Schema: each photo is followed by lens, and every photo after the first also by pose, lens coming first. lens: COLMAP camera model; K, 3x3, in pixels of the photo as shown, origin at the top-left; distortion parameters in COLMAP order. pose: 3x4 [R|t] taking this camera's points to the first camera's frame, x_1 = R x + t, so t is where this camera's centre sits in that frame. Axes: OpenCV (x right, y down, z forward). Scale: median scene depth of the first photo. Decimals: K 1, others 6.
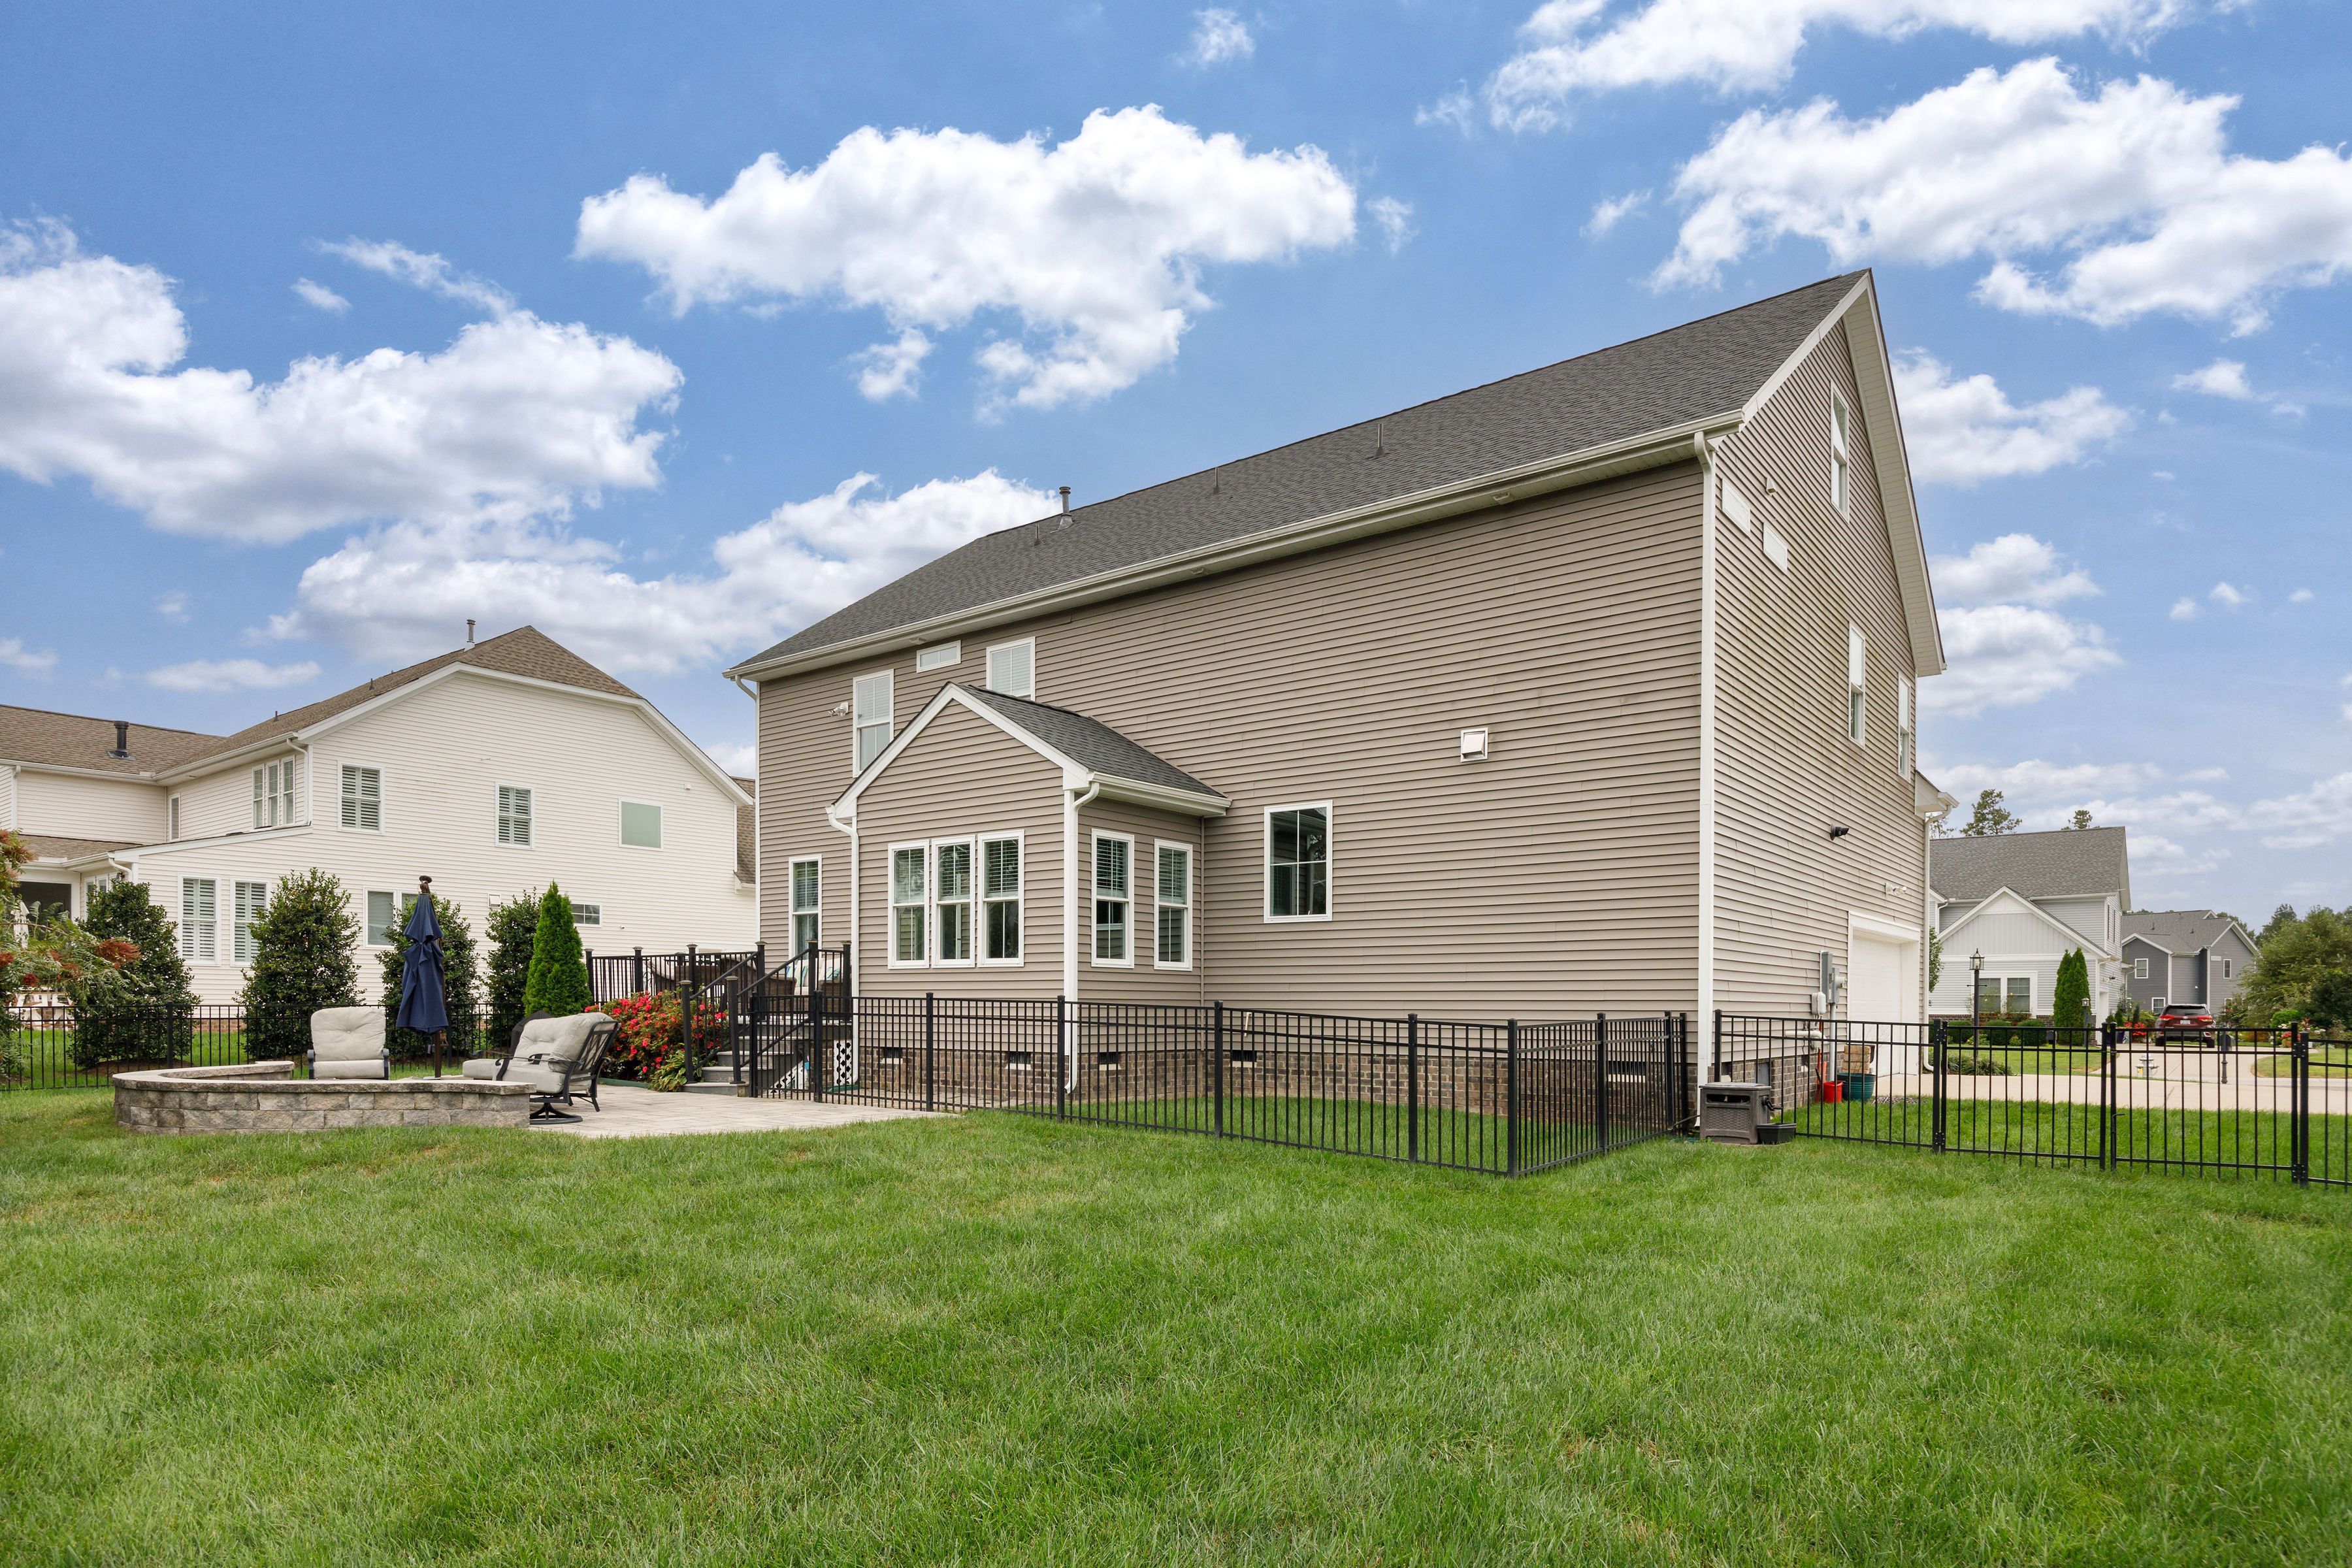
lens RADIAL K [[1285.2, 0, 1165.0], [0, 1285.2, 891.8], [0, 0, 1]] dist [-0.007598, 0.002783]
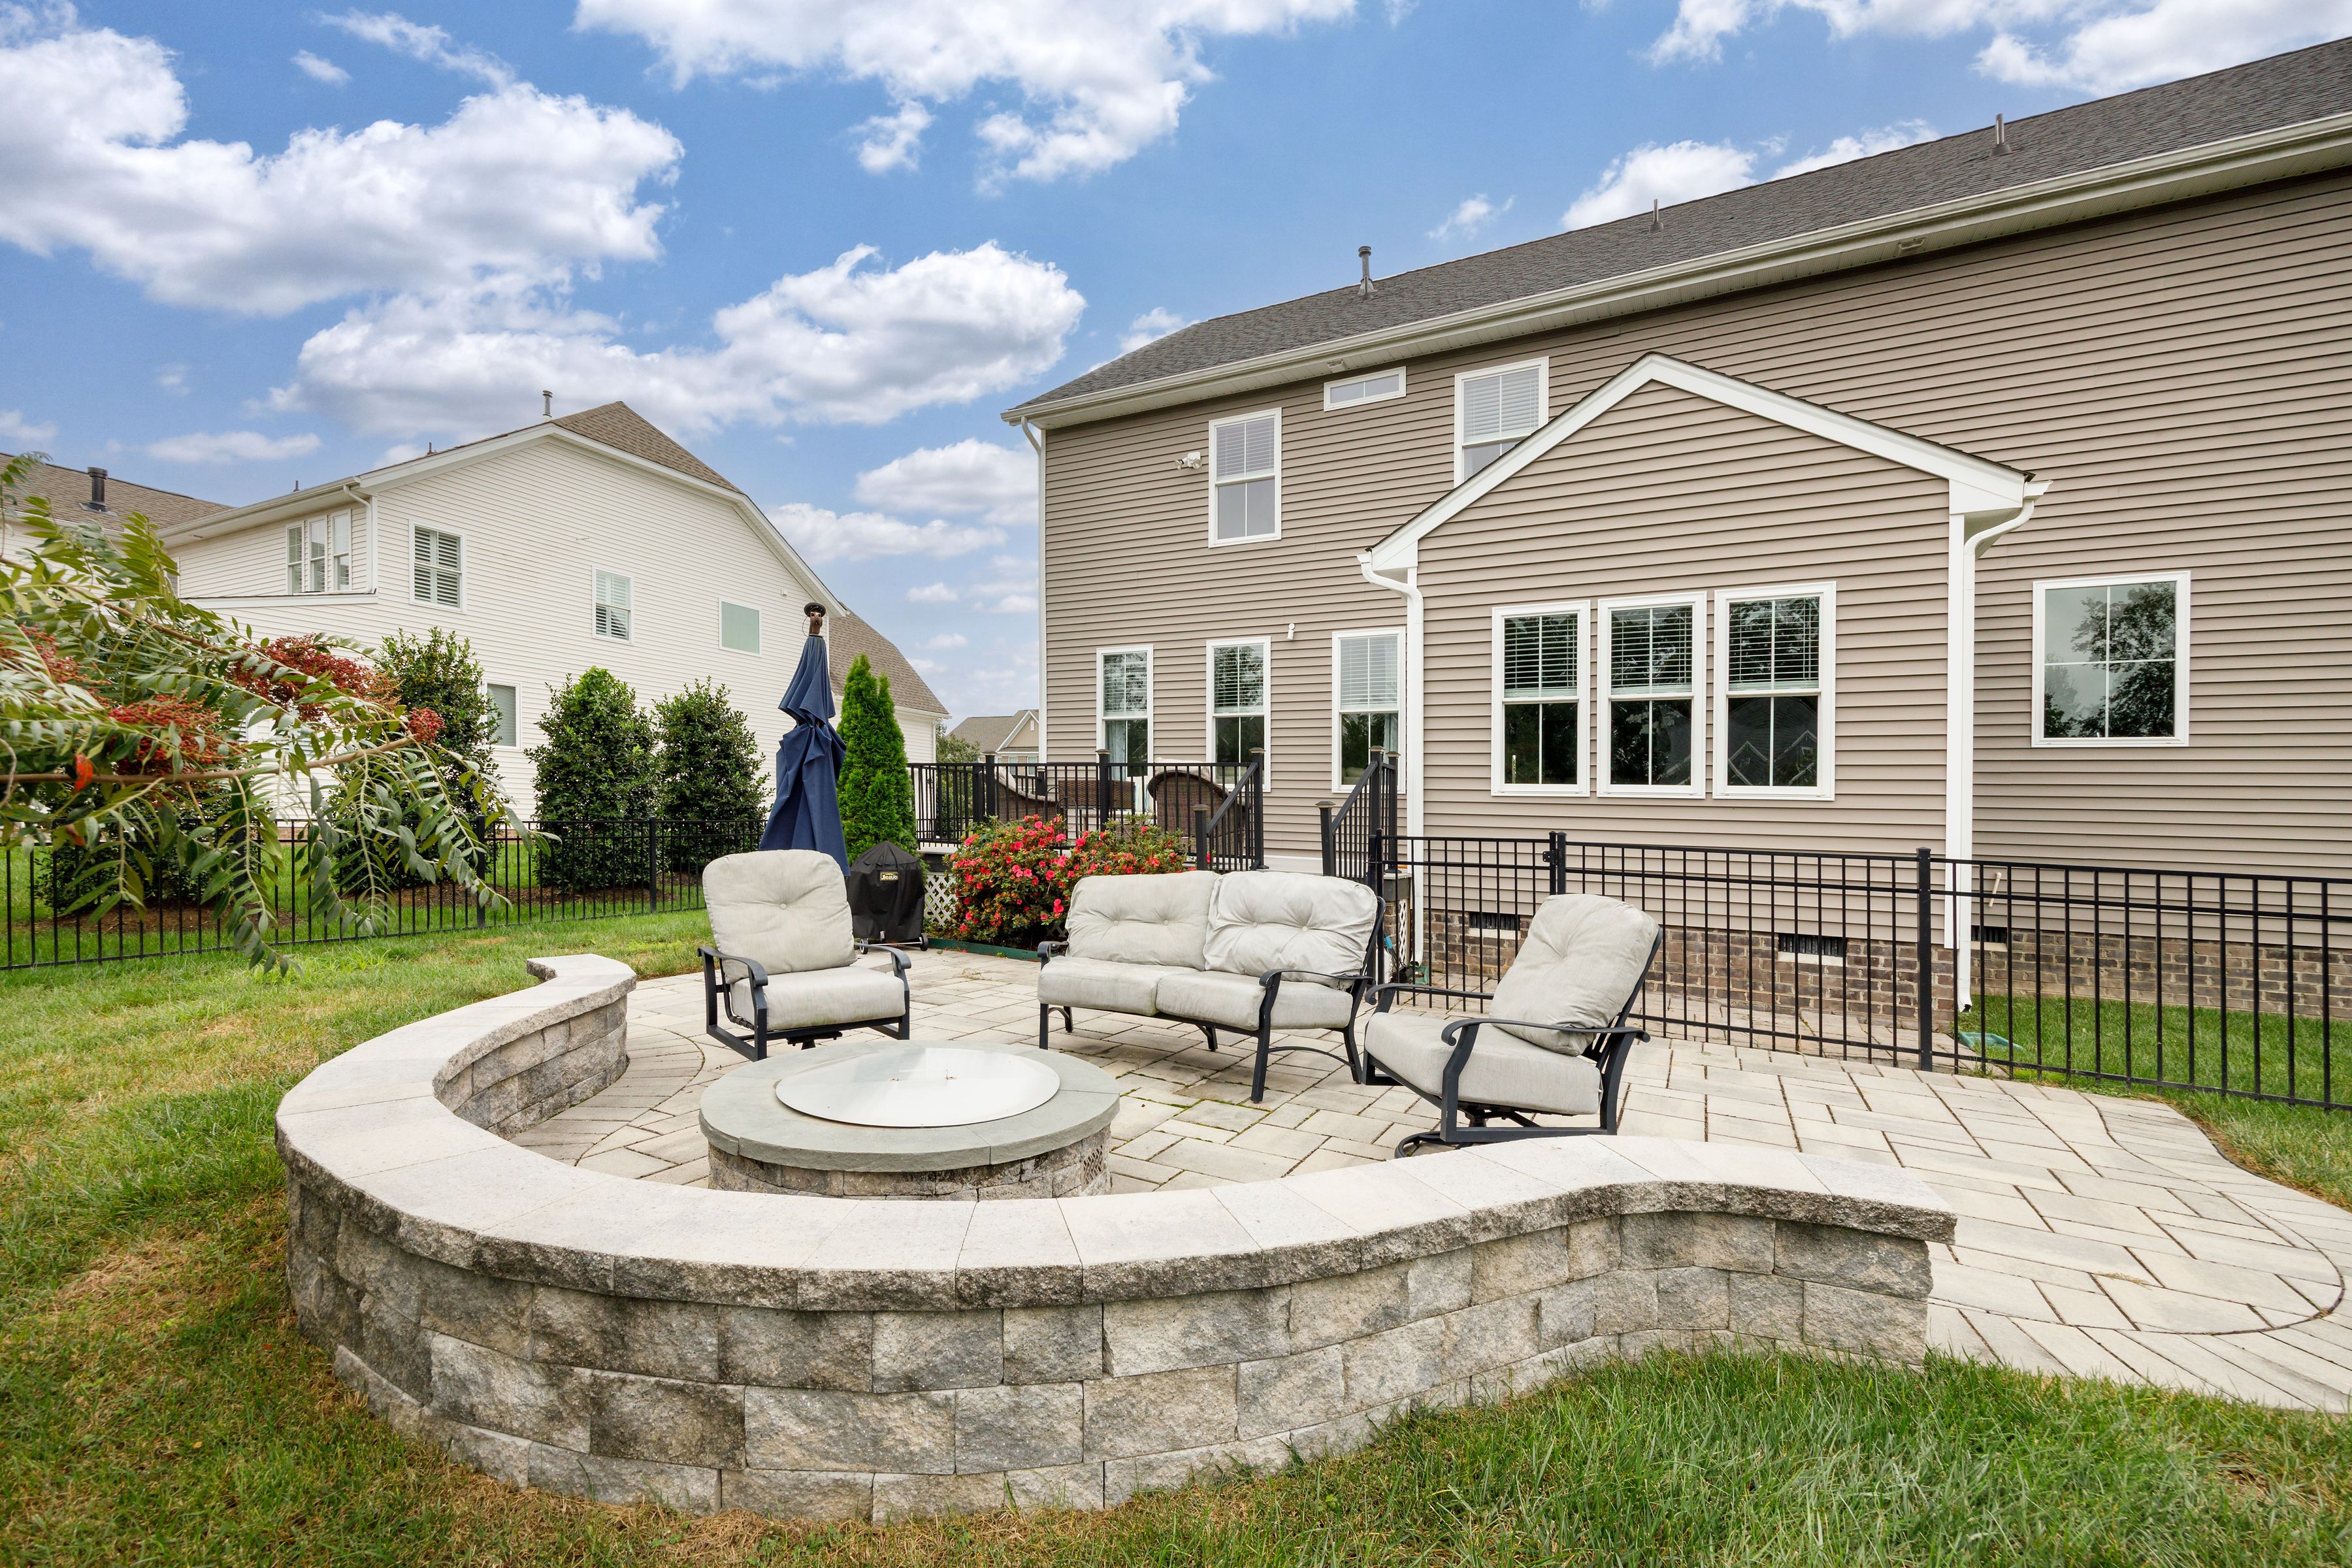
lens RADIAL K [[969.6, 0, 1155.7], [0, 969.6, 771.4], [0, 0, 1]] dist [0.011544, -0.001061]
pose [[0.988119, 0.033799, 0.149925, -0.489331], [-0.039540, 0.998588, 0.035480, 0.038525], [-0.148514, -0.040986, 0.988061, 0.560024]]
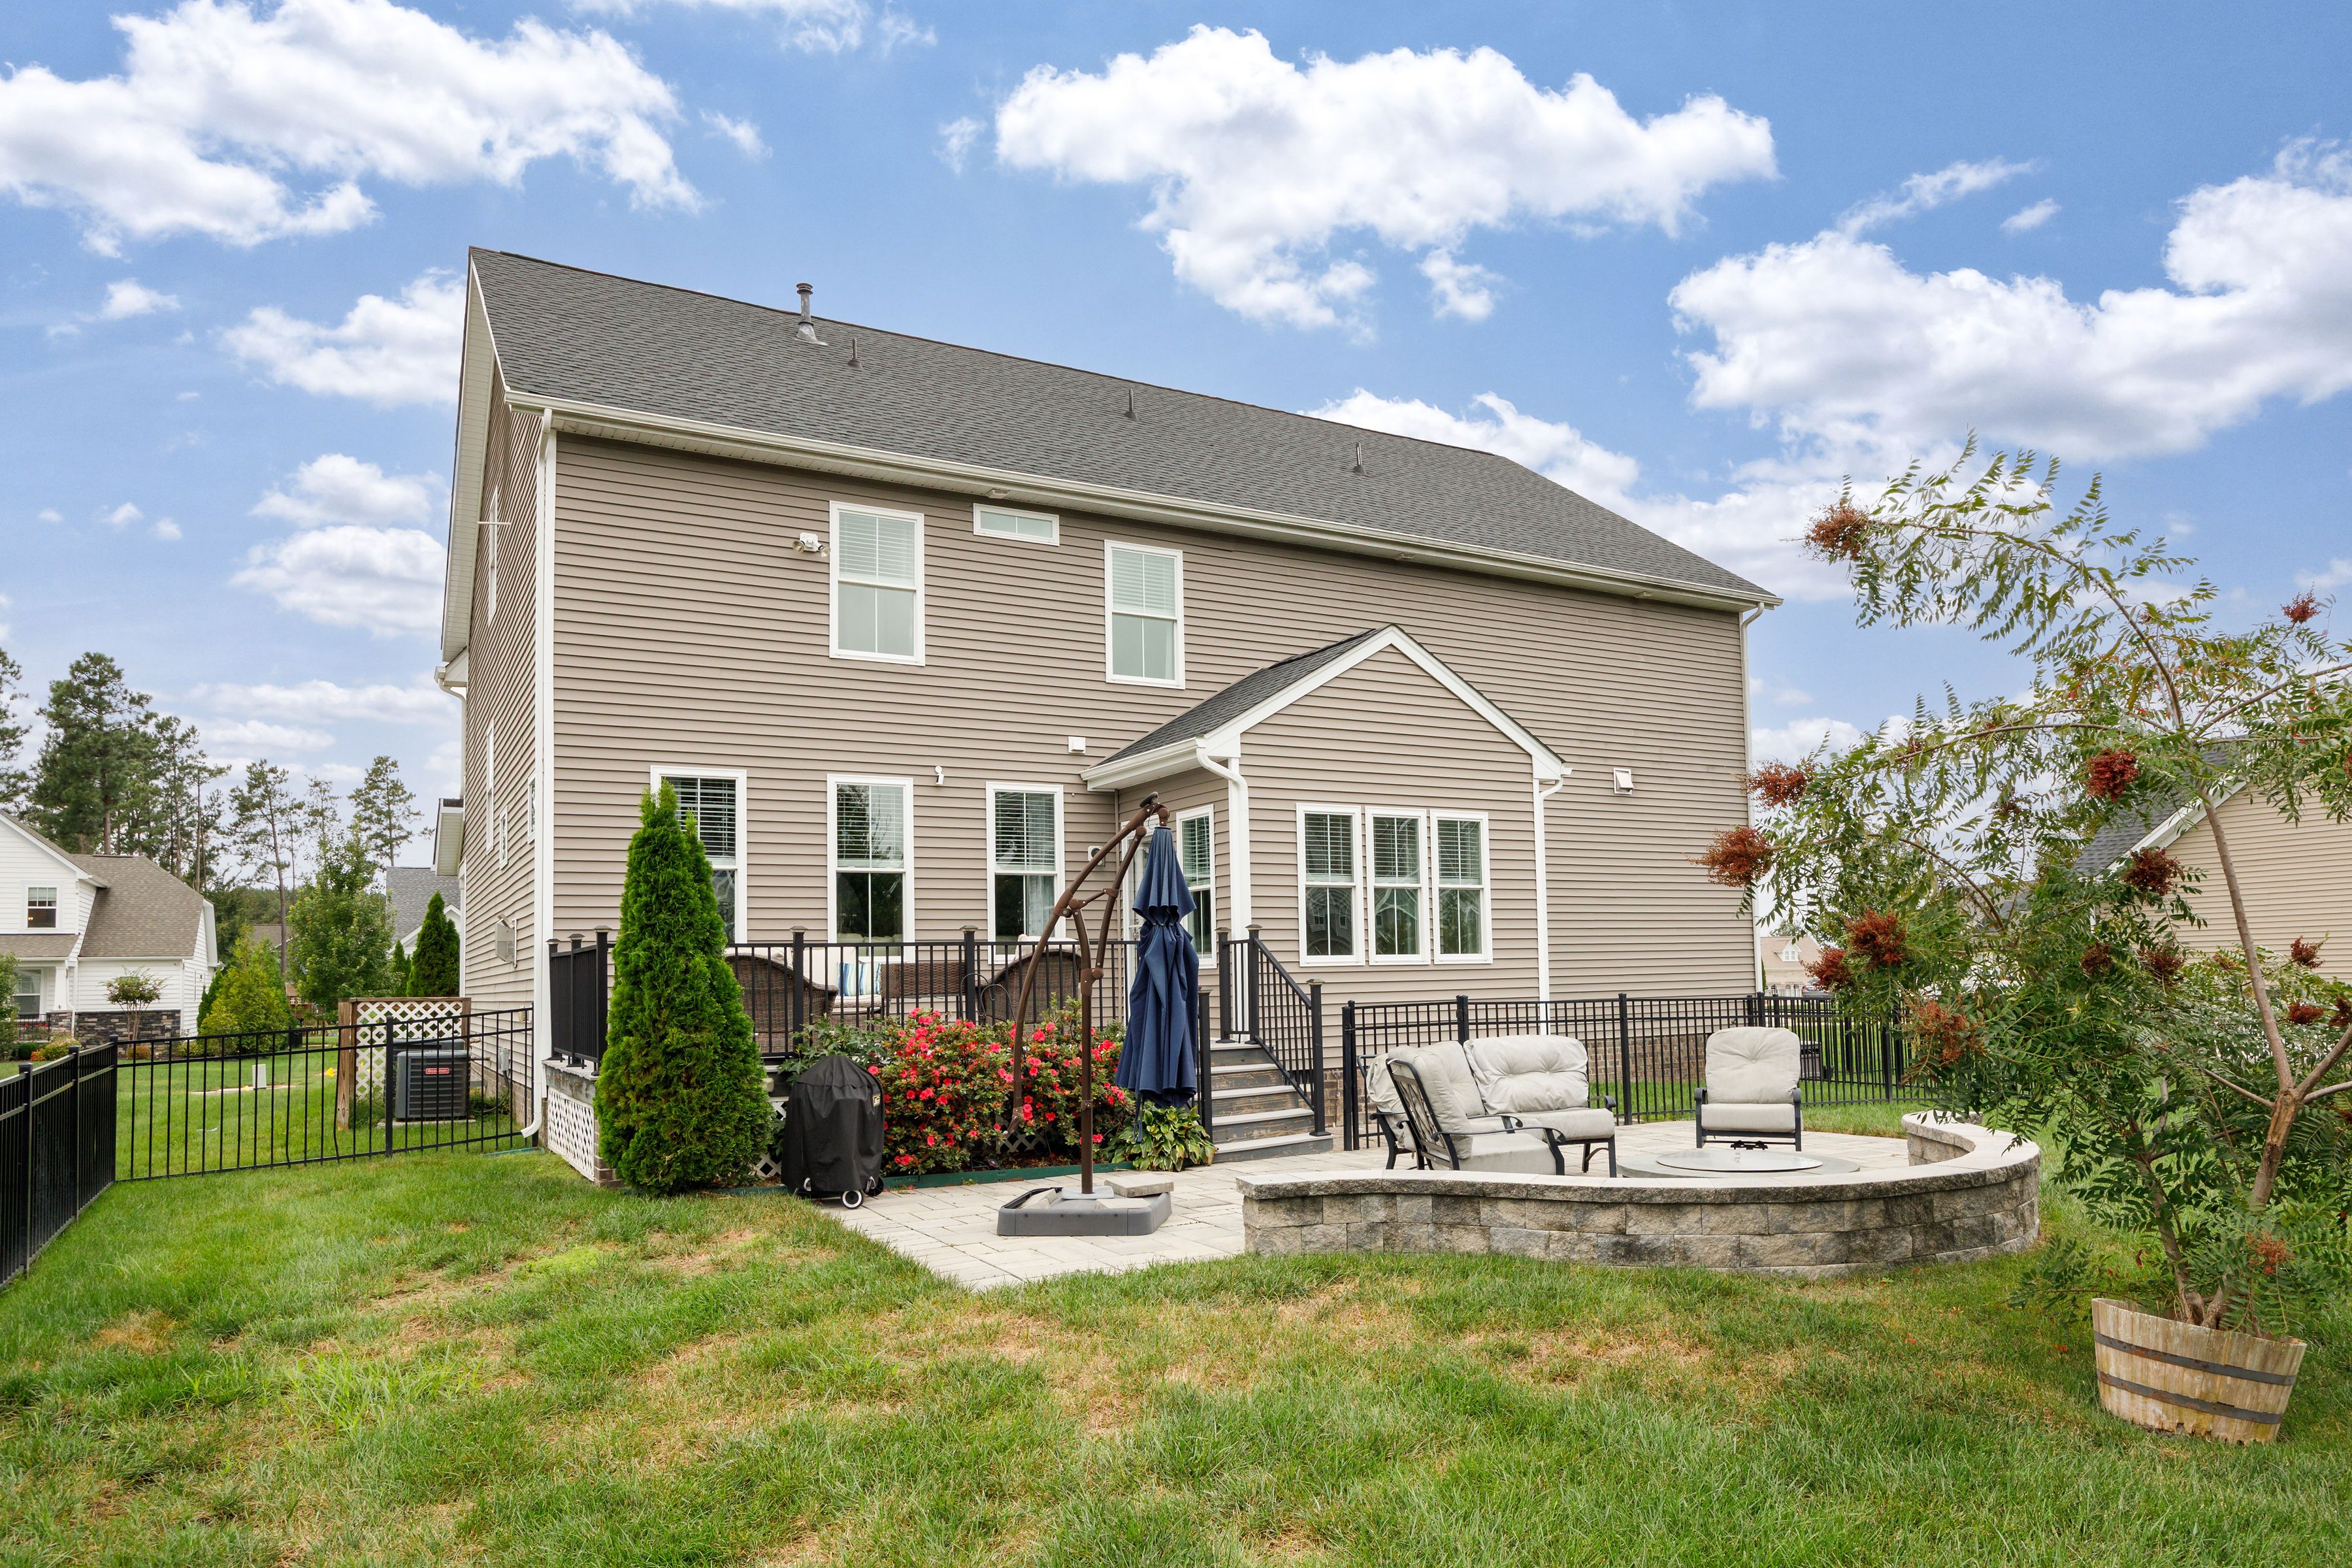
lens RADIAL K [[1438.8, 0, 1225.3], [0, 1438.8, 760.4], [0, 0, 1]] dist [-0.031812, 0.000920]
pose [[0.394614, 0.124215, 0.910412, -1.085511], [-0.057134, 0.992220, -0.110612, 0.037350], [-0.917069, -0.008367, 0.398640, 0.740759]]
